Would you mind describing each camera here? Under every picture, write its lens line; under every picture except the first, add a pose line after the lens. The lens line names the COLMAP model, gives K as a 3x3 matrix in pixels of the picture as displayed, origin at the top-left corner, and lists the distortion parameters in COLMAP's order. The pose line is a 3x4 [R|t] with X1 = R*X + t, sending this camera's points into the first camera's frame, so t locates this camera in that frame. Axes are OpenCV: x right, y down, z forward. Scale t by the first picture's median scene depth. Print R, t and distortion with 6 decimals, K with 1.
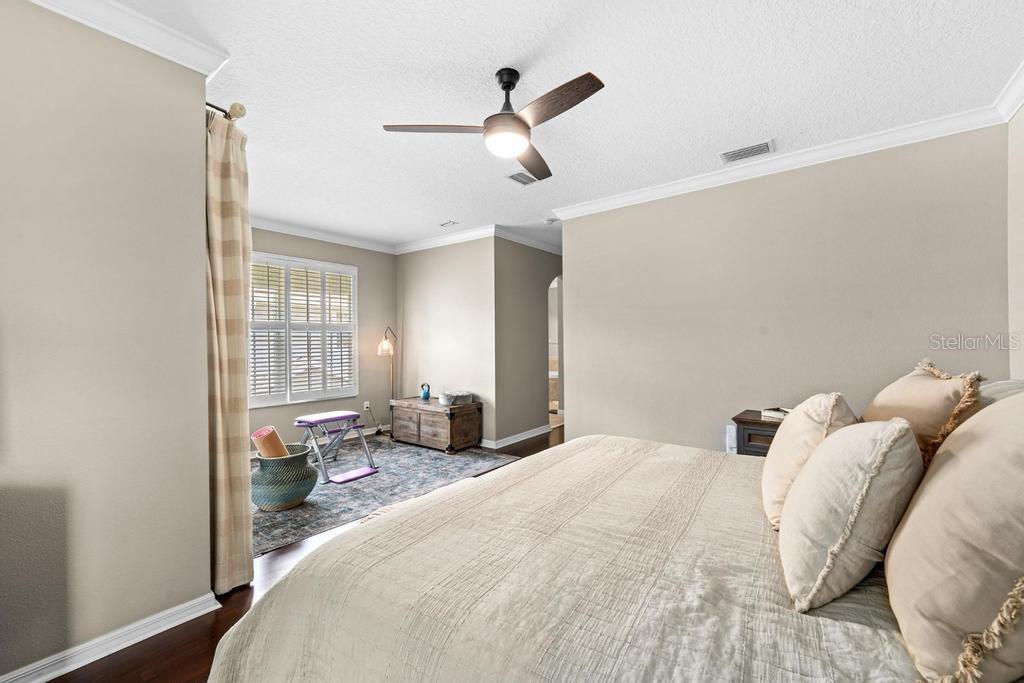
lens RADIAL K [[414.9, 0, 511.2], [0, 414.9, 343.3], [0, 0, 1]] dist [0.000355, -0.000891]
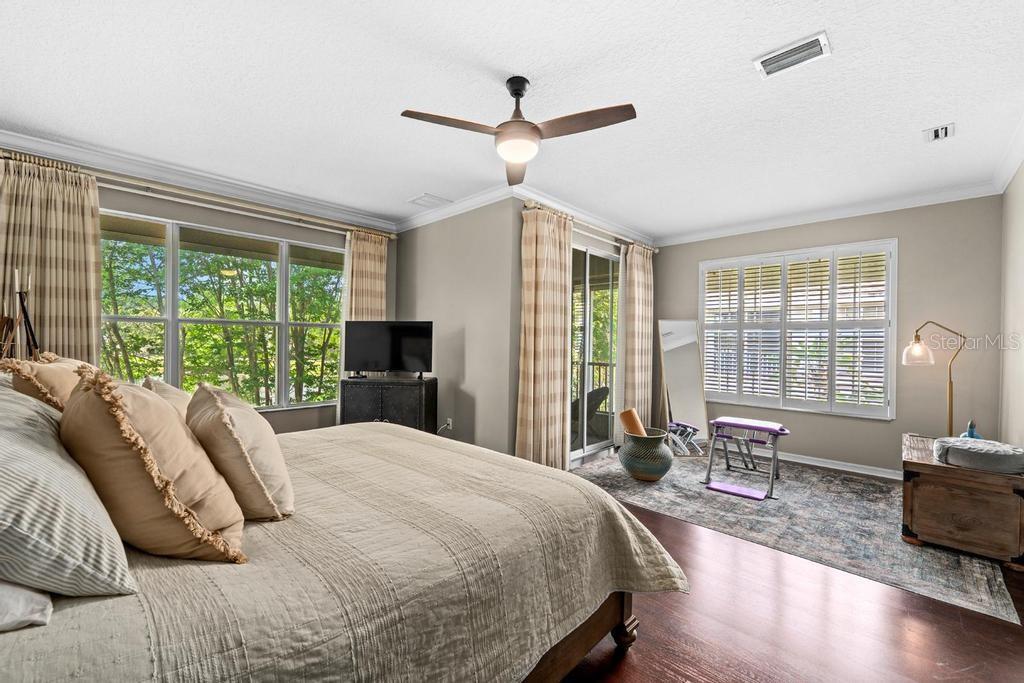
lens RADIAL K [[414.9, 0, 511.2], [0, 414.9, 343.3], [0, 0, 1]] dist [0.000355, -0.000891]
pose [[-0.106309, 0.012849, -0.994250, 0.499568], [-0.015898, 0.999767, 0.014620, -0.006654], [0.994206, 0.017360, -0.106080, 0.536202]]
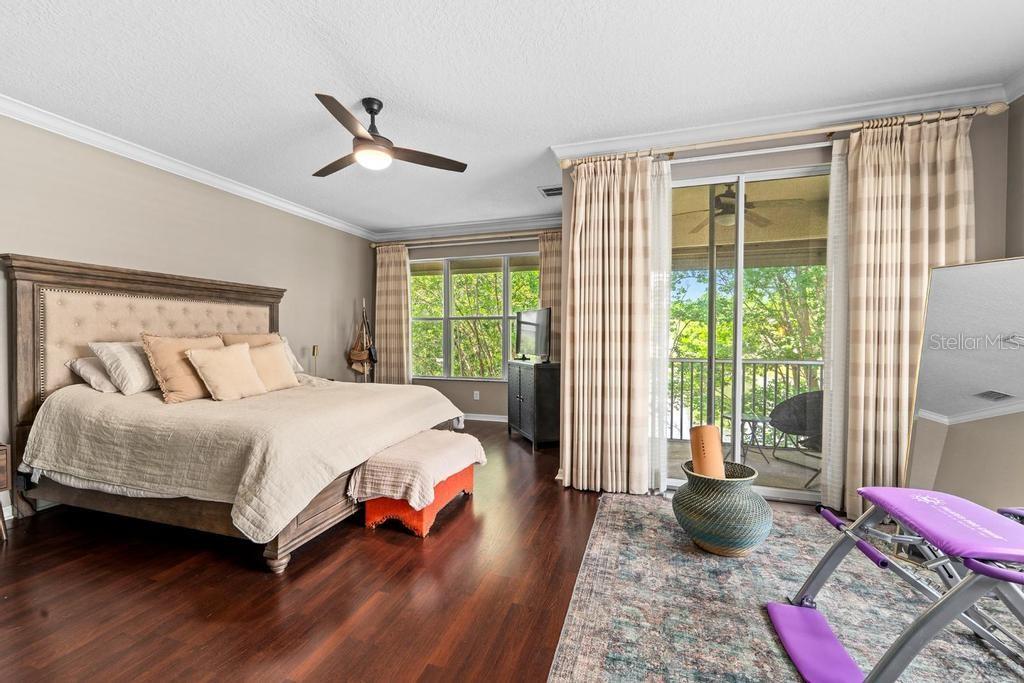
lens RADIAL K [[414.9, 0, 511.2], [0, 414.9, 343.3], [0, 0, 1]] dist [0.000355, -0.000891]
pose [[-0.938888, 0.014008, -0.343939, 0.018297], [0.006412, 0.999710, 0.023210, 0.019641], [0.344164, 0.019586, -0.938705, 1.119624]]
